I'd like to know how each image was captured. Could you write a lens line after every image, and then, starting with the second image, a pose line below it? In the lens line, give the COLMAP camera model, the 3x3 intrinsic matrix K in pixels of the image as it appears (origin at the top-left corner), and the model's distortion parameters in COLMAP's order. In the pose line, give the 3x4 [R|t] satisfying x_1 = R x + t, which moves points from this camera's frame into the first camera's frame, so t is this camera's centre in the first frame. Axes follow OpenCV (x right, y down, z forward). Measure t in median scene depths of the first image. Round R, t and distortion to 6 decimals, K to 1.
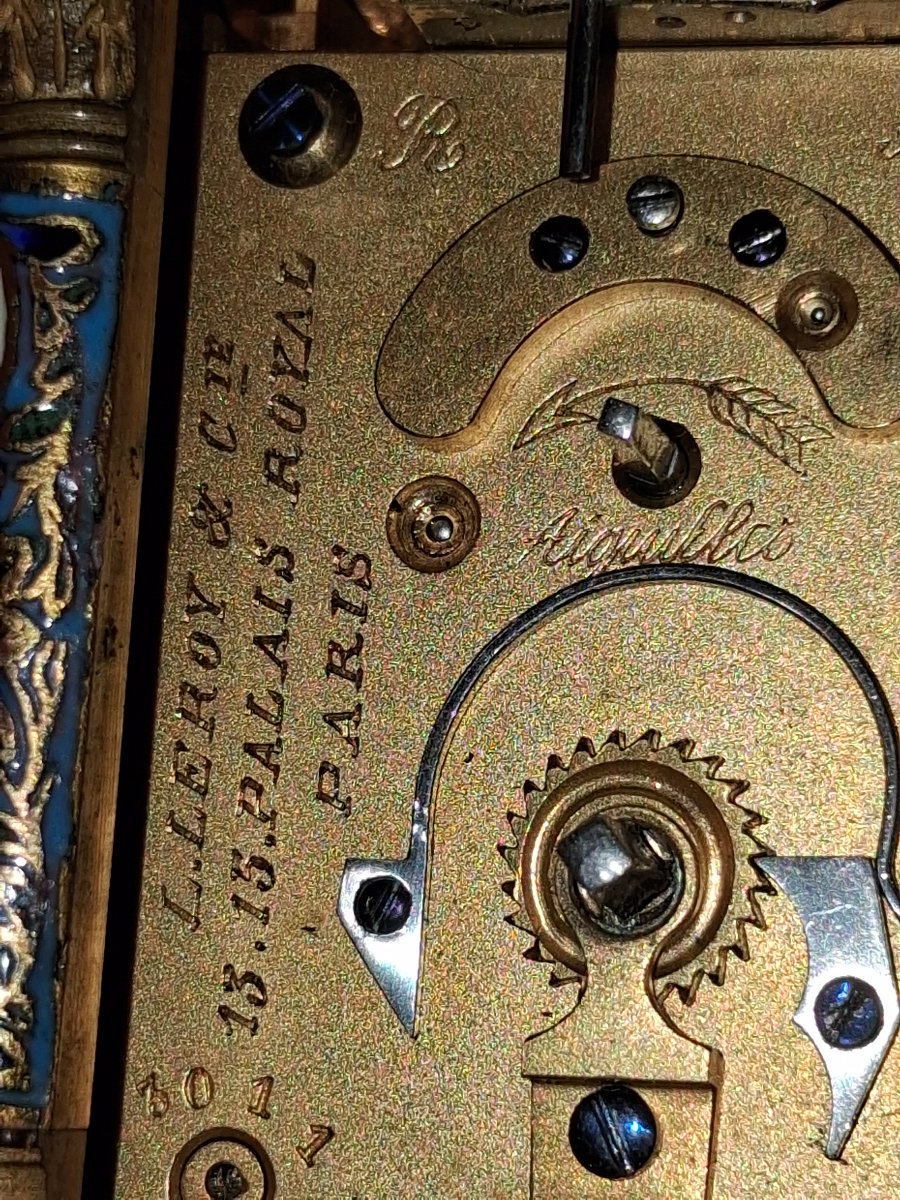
lens RADIAL K [[3060.1, 0, 450.2], [0, 3060.1, 618.5], [0, 0, 1]] dist [-0.024766, 1.249253]
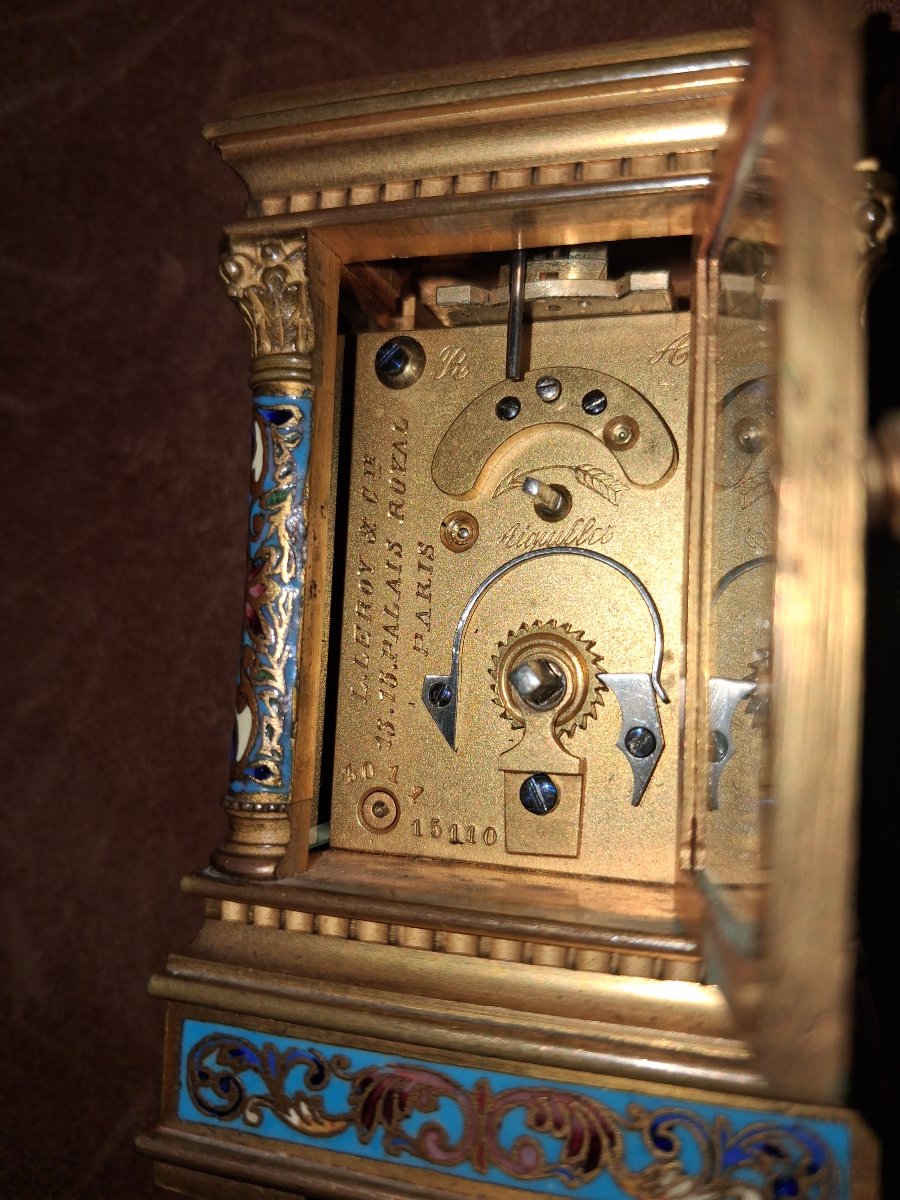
lens RADIAL K [[1004.7, 0, 450.0], [0, 1004.7, 600.0], [0, 0, 1]] dist [0.106525, -0.300405]
pose [[0.996660, -0.027314, -0.076965, 0.047482], [0.032035, 0.997637, 0.060785, -0.026706], [0.075123, -0.063047, 0.995179, 0.236178]]
